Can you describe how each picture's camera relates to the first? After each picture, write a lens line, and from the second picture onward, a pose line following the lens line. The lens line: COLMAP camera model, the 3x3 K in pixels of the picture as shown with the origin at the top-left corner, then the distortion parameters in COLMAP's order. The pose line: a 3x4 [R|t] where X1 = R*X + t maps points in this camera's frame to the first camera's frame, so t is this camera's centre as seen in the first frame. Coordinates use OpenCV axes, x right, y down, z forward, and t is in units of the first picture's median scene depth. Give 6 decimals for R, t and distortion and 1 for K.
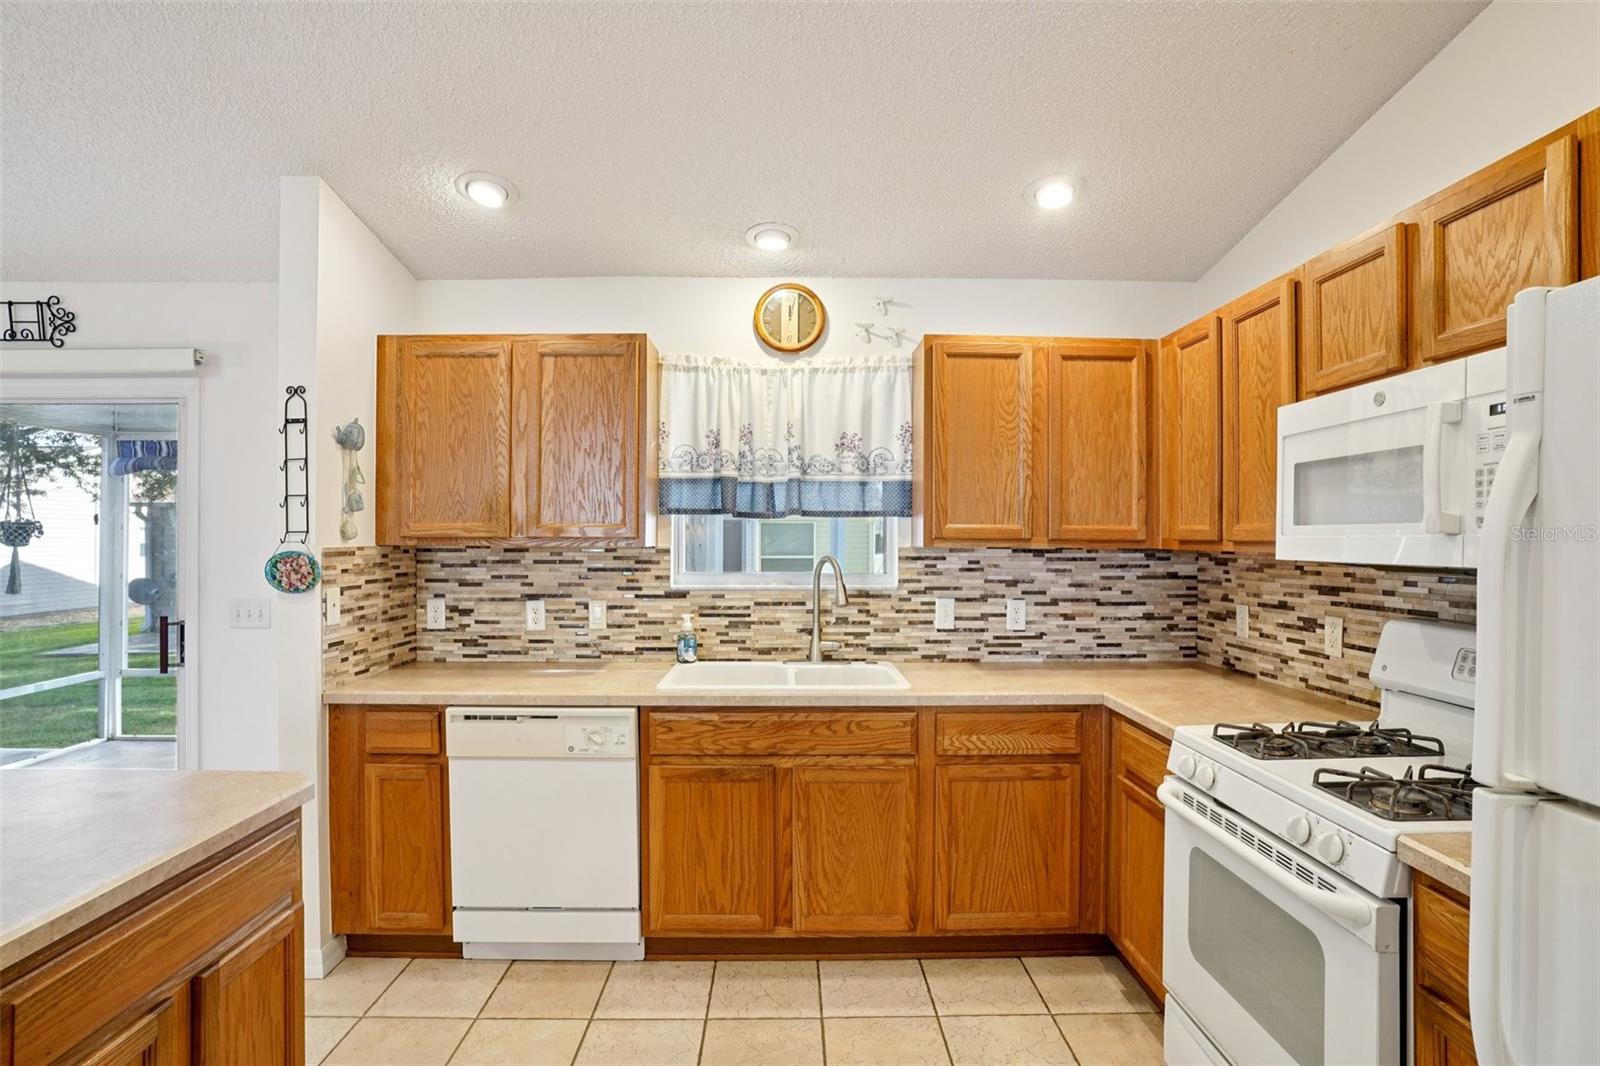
lens RADIAL K [[814.4, 0, 794.6], [0, 814.4, 536.7], [0, 0, 1]] dist [-0.084184, 0.046099]
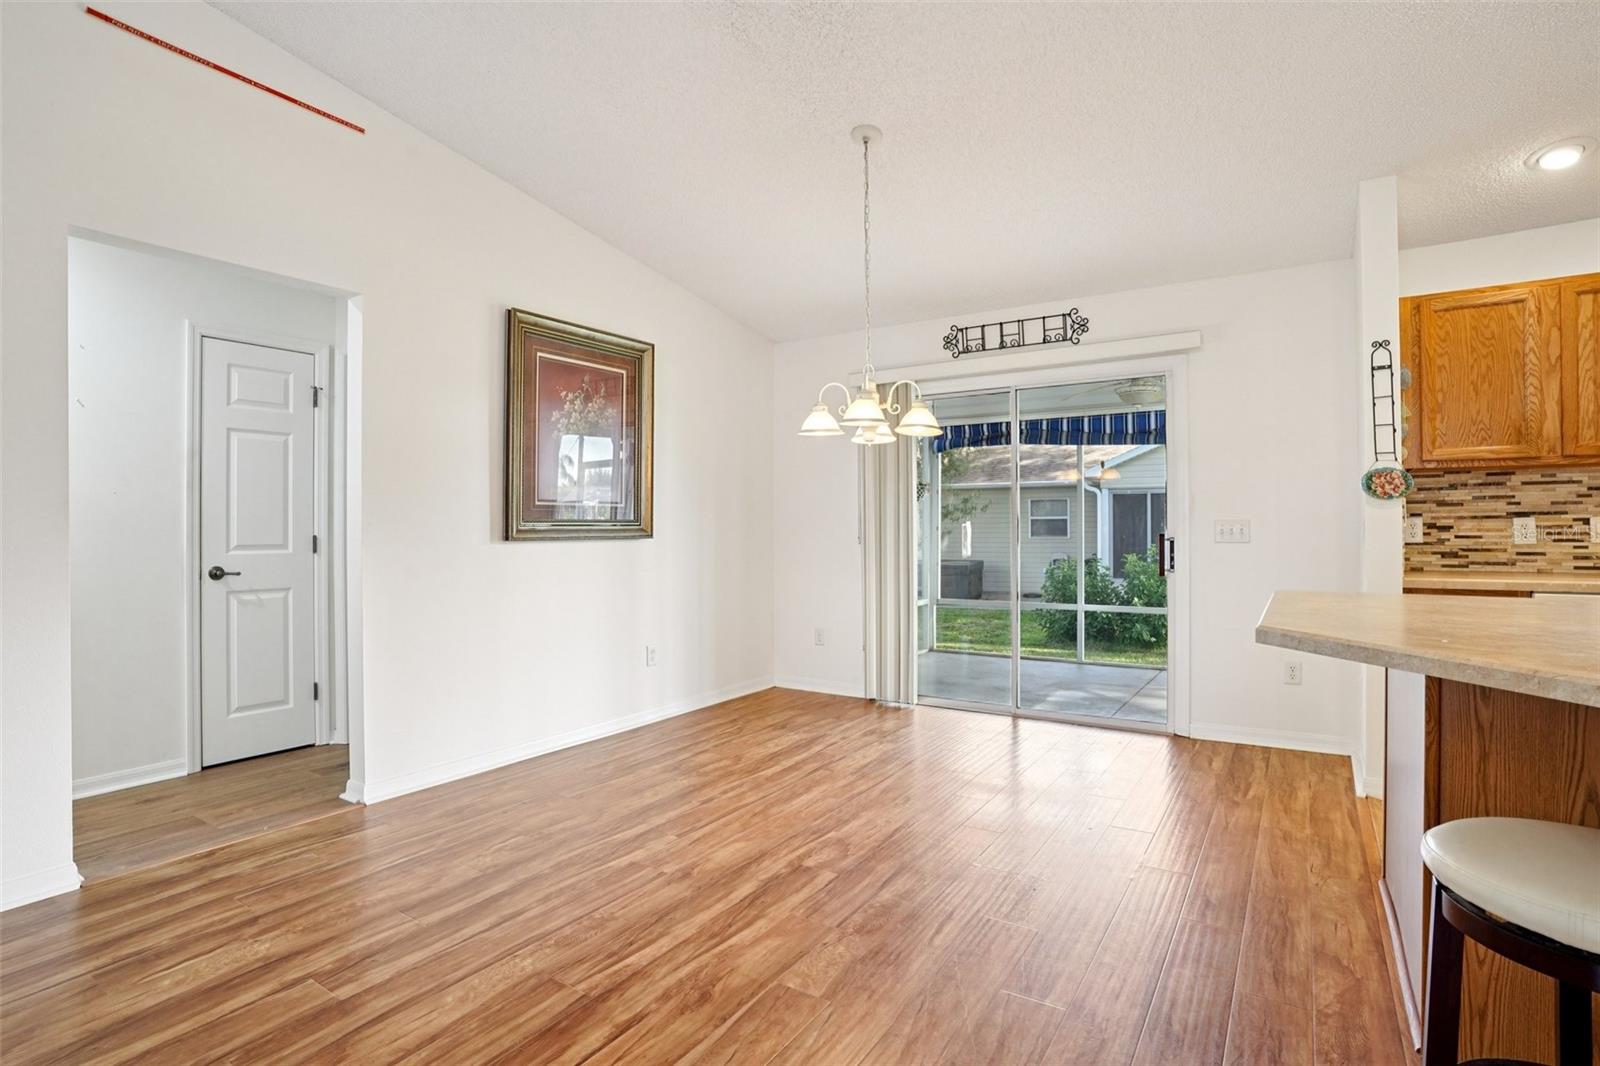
lens RADIAL K [[787.7, 0, 803.6], [0, 787.7, 524.7], [0, 0, 1]] dist [-0.070095, 0.031188]
pose [[0.831250, -0.007765, -0.555844, -0.569723], [0.007952, 0.999966, -0.002076, 0.083336], [0.555841, -0.002695, 0.831284, -0.441586]]
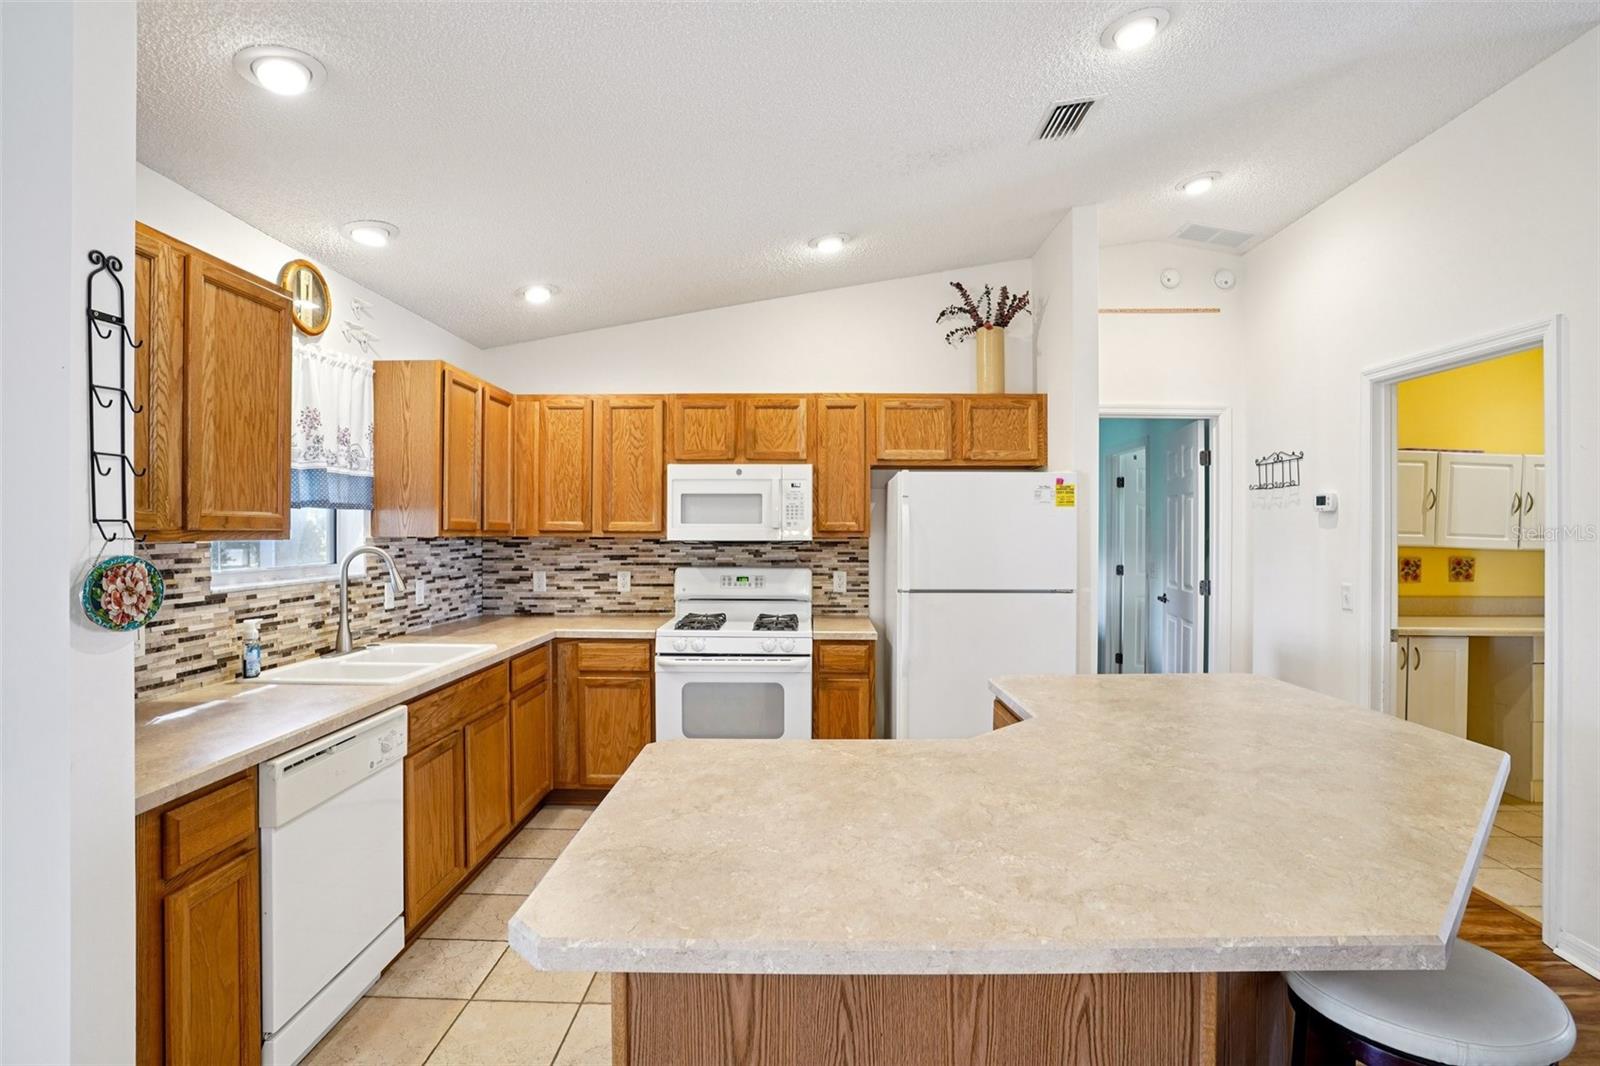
lens RADIAL K [[799.9, 0, 797.2], [0, 799.9, 532.0], [0, 0, 1]] dist [-0.080479, 0.040900]
pose [[0.027069, -0.004737, 0.999622, -0.903321], [-0.004100, 0.999980, 0.004849, -0.002082], [-0.999625, -0.004230, 0.027050, 0.400047]]
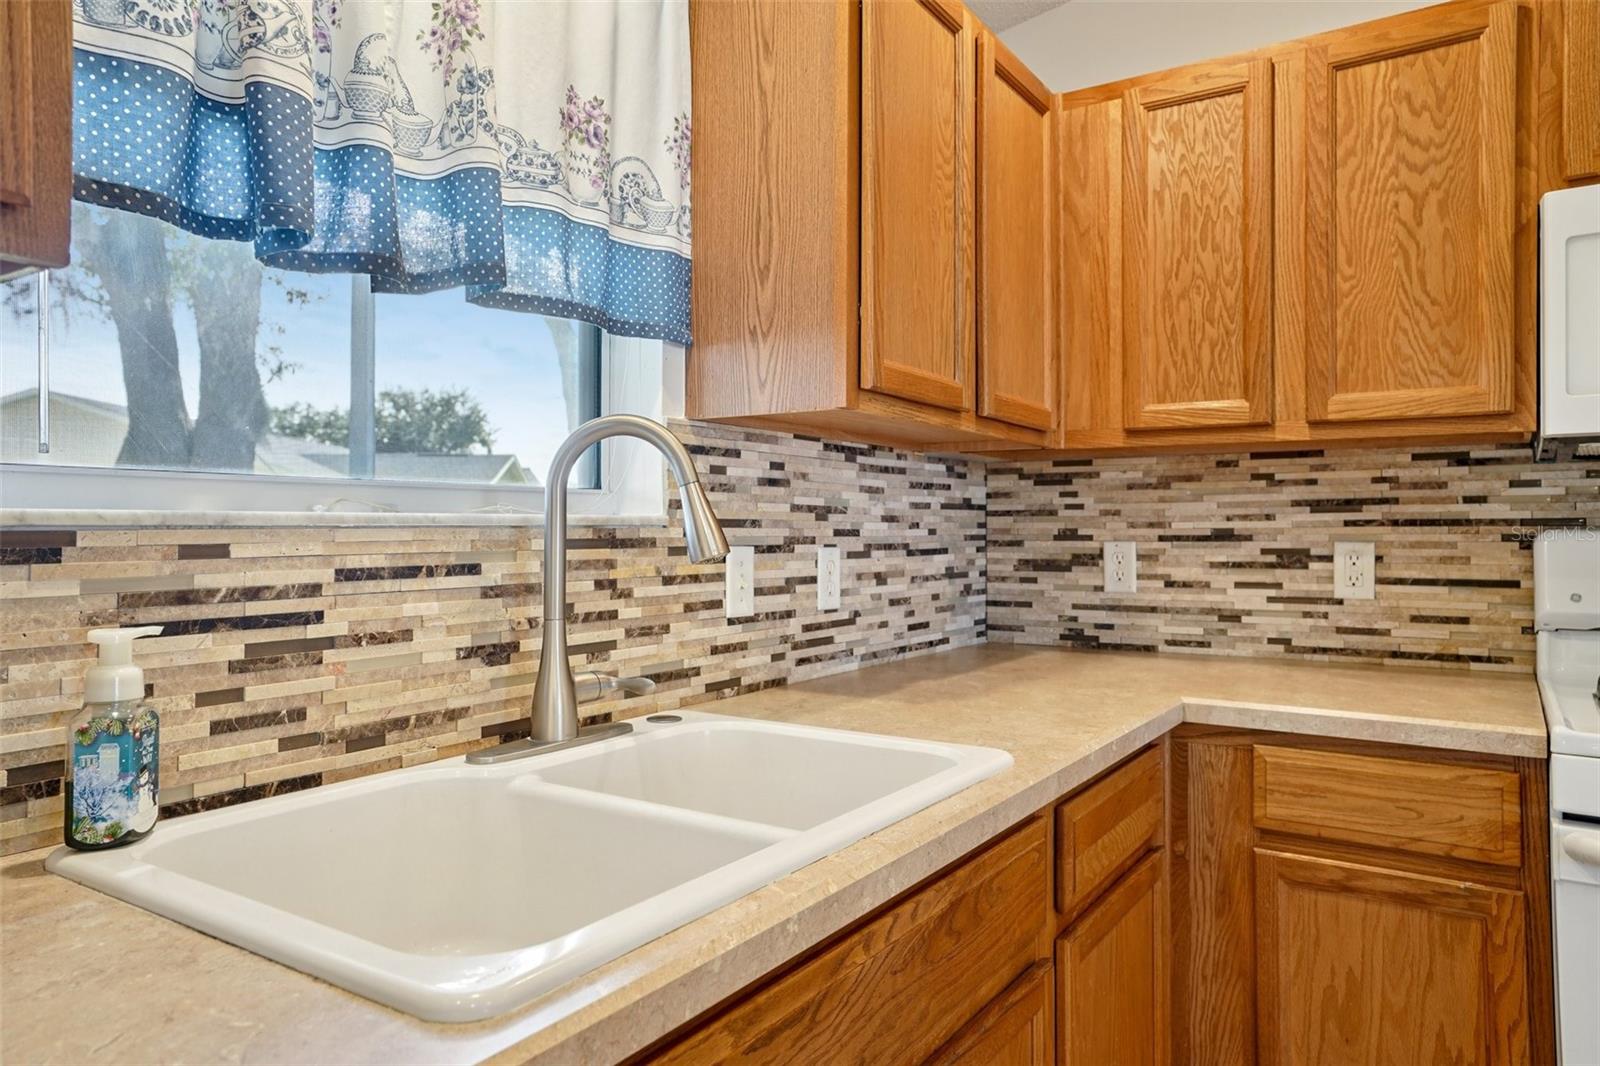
lens RADIAL K [[1056.9, 0, 801.7], [0, 1056.9, 510.6], [0, 0, 1]] dist [-0.034587, 0.063724]
pose [[0.562363, 0.011373, 0.826812, -0.263203], [-0.001321, 0.999916, -0.012855, 0.064501], [-0.826890, 0.006137, 0.562331, 0.658916]]
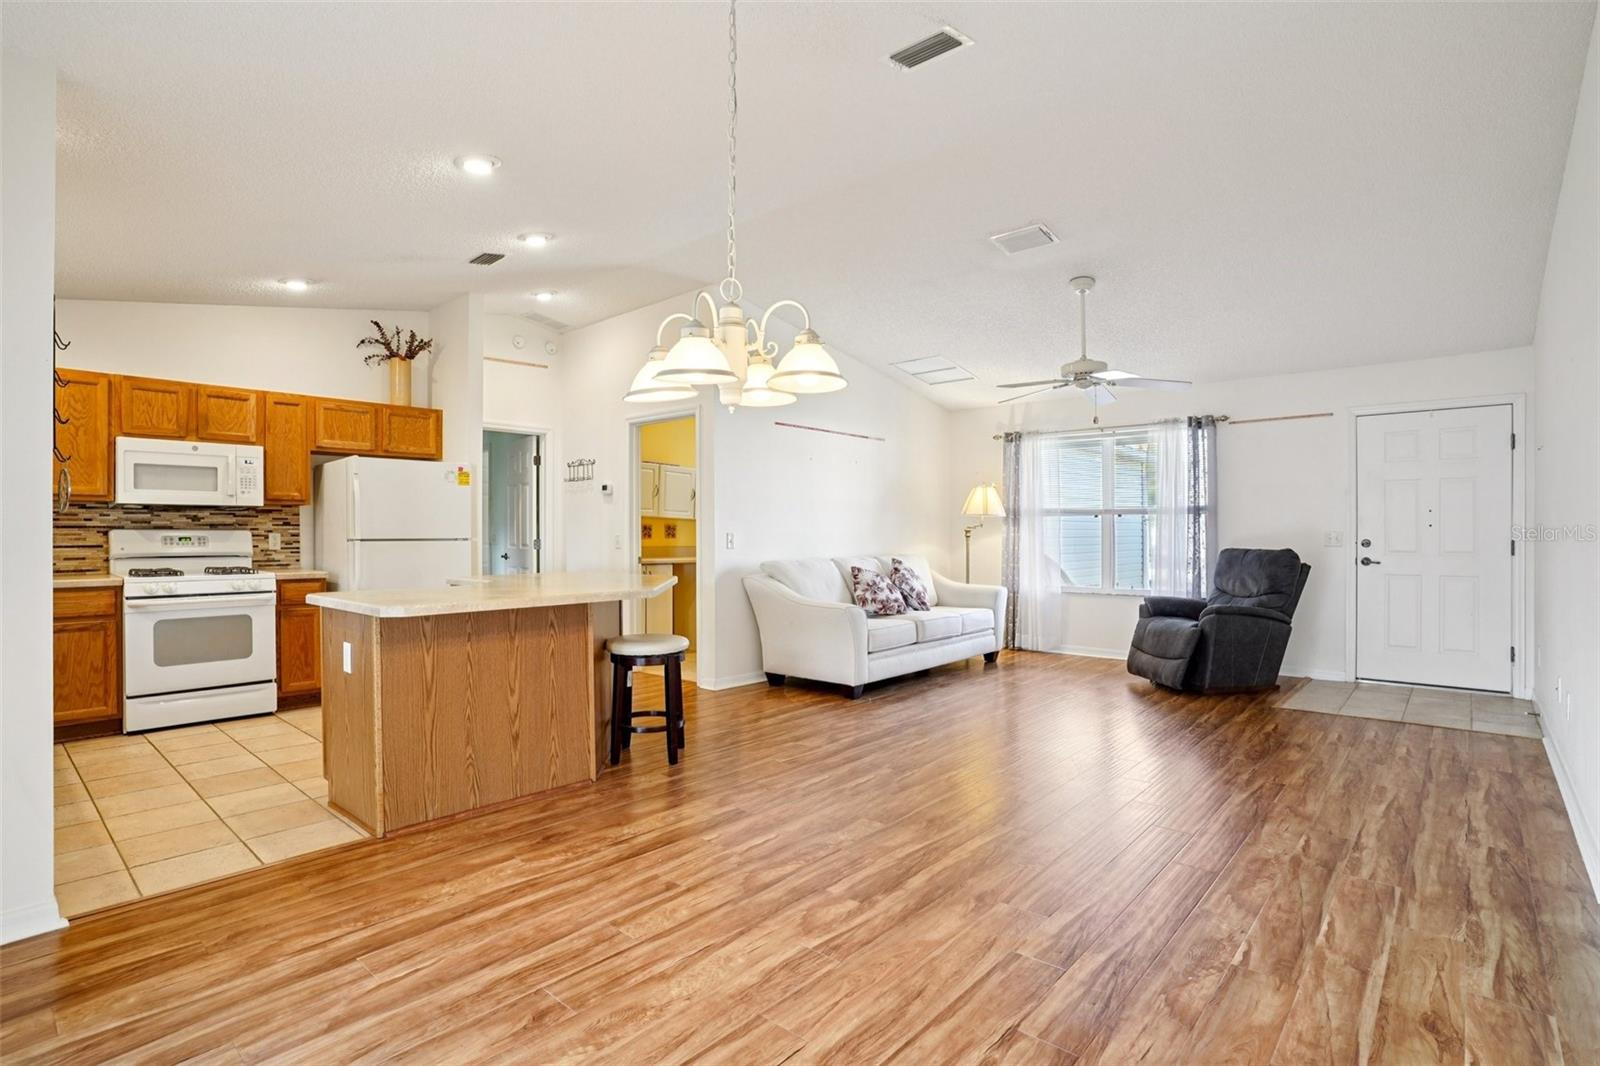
lens RADIAL K [[791.4, 0, 799.0], [0, 791.4, 536.0], [0, 0, 1]] dist [-0.081628, 0.038829]
pose [[-0.739788, -0.001596, 0.672838, -1.497902], [-0.000617, 0.999998, 0.001693, 0.076819], [-0.672840, 0.000837, -0.739788, 0.841190]]
